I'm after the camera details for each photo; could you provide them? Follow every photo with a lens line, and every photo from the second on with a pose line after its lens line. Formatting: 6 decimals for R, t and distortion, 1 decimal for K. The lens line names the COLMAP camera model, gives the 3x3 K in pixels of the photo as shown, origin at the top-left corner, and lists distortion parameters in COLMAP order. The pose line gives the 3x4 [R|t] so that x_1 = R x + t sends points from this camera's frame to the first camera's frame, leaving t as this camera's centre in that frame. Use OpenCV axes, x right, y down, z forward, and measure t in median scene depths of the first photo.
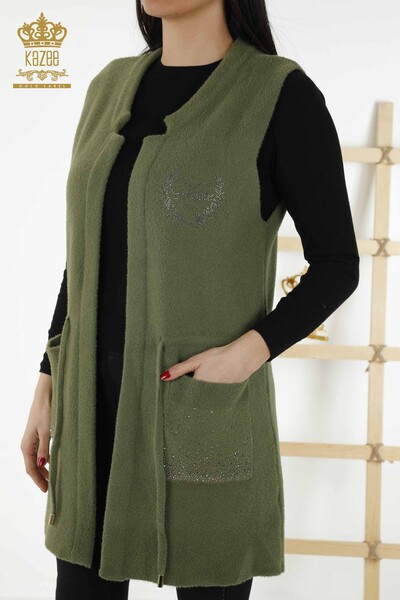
lens RADIAL K [[1199.5, 0, 204.6], [0, 1199.5, 301.6], [0, 0, 1]] dist [-0.041446, 0.000000]
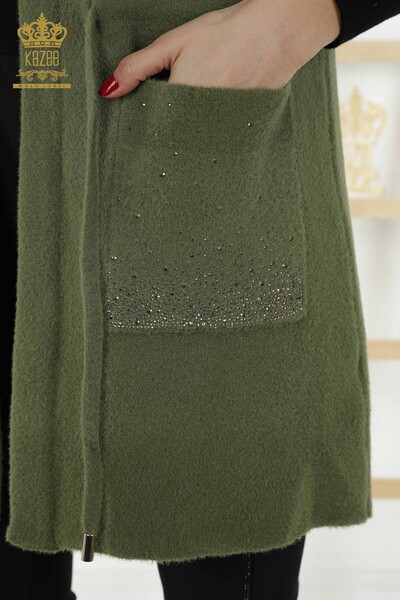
lens RADIAL K [[1199.5, 0, 196.0], [0, 1199.5, 299.2], [0, 0, 1]] dist [-0.041446, 0.000000]
pose [[0.998793, -0.047581, -0.012228, 0.002256], [0.047889, 0.998508, 0.026247, 0.127833], [0.010961, -0.026801, 0.999581, 0.539584]]
